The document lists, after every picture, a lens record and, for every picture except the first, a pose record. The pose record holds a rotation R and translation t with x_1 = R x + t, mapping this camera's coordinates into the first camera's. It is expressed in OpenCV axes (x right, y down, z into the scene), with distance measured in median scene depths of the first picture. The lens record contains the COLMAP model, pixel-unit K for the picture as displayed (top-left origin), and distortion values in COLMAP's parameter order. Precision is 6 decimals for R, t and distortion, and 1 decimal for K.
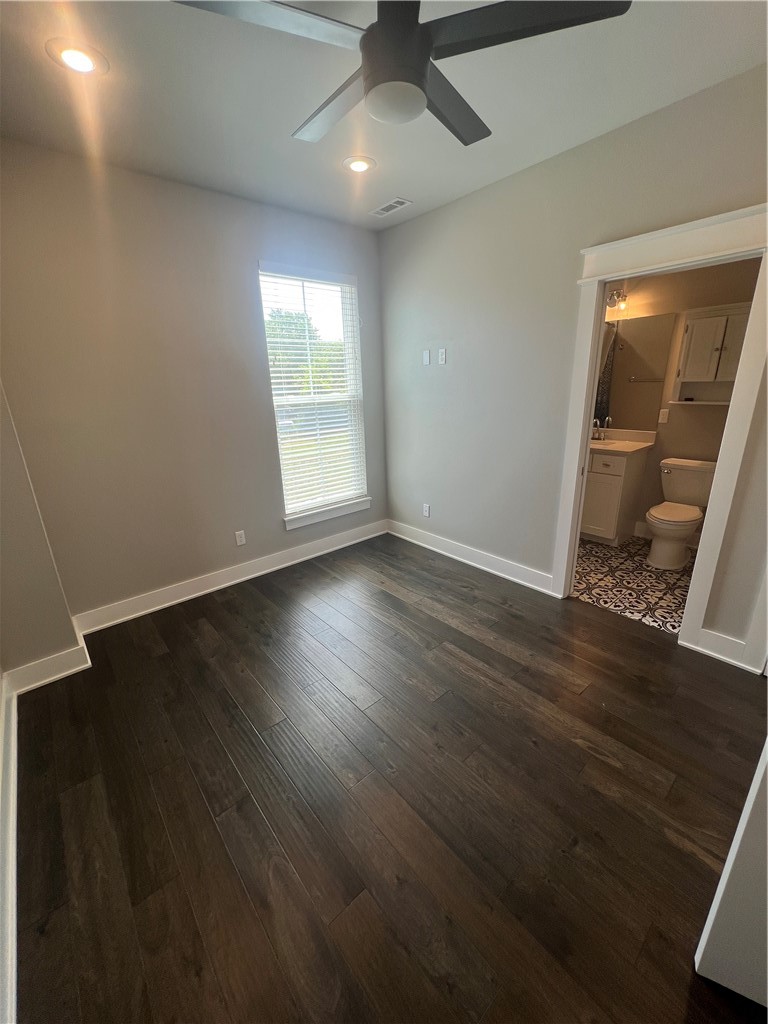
lens RADIAL K [[408.6, 0, 384.0], [0, 408.6, 512.0], [0, 0, 1]] dist [-0.003380, -0.000104]
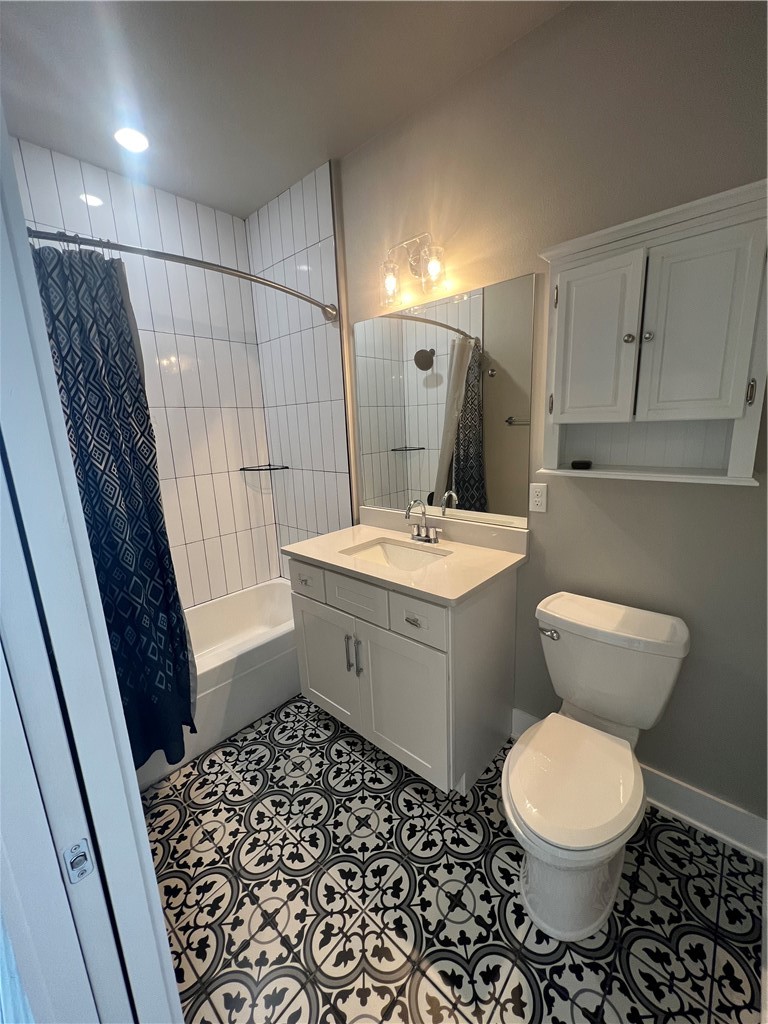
lens RADIAL K [[408.6, 0, 384.0], [0, 408.6, 512.0], [0, 0, 1]] dist [-0.003380, -0.000104]
pose [[0.992633, -0.036284, 0.115601, 0.493173], [0.048313, 0.993505, -0.103023, -0.192938], [-0.111113, 0.107849, 0.987939, 0.609400]]
